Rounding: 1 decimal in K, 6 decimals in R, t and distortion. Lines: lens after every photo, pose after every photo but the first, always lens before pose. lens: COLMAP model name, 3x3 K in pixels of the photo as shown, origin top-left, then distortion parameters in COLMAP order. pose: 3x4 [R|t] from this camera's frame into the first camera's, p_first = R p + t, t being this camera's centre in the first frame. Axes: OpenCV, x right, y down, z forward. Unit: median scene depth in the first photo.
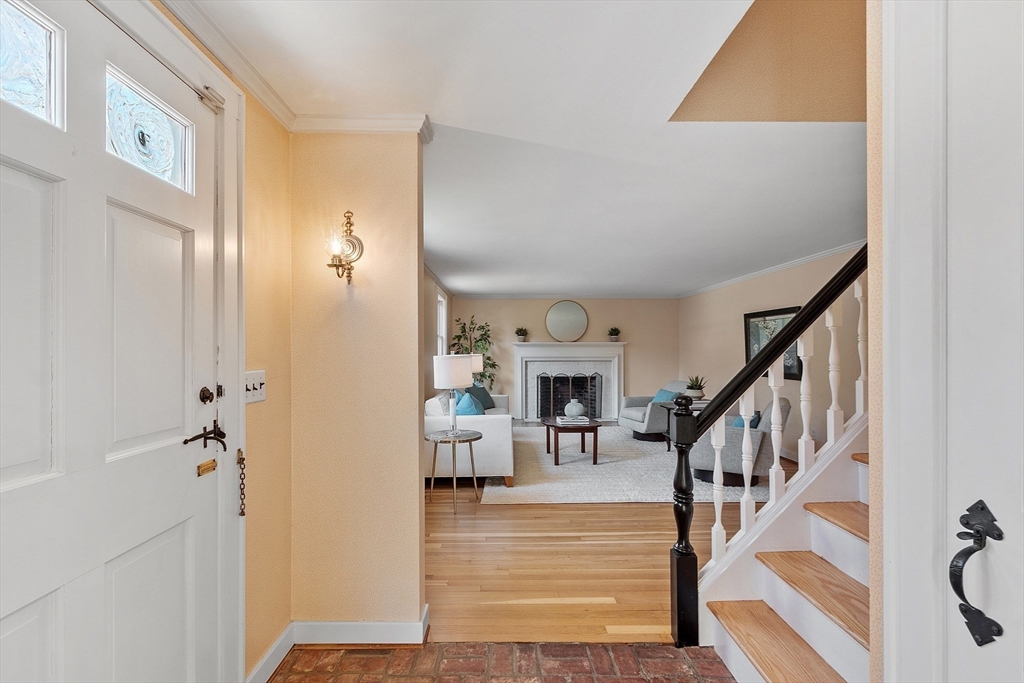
lens RADIAL K [[479.4, 0, 533.8], [0, 479.4, 351.1], [0, 0, 1]] dist [0.022662, 0.000138]
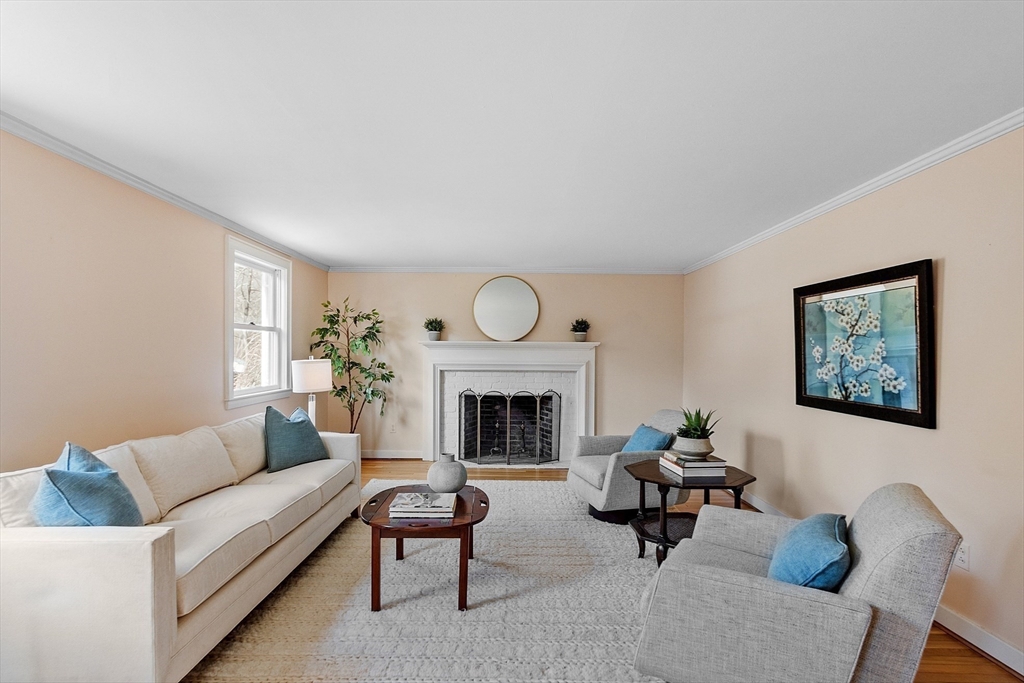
lens RADIAL K [[544.5, 0, 514.7], [0, 544.5, 350.5], [0, 0, 1]] dist [-0.000371, 0.000016]
pose [[0.999151, 0.010197, -0.039910, 0.111635], [-0.010514, 0.999915, -0.007757, -0.001330], [0.039828, 0.008170, 0.999173, 0.281103]]
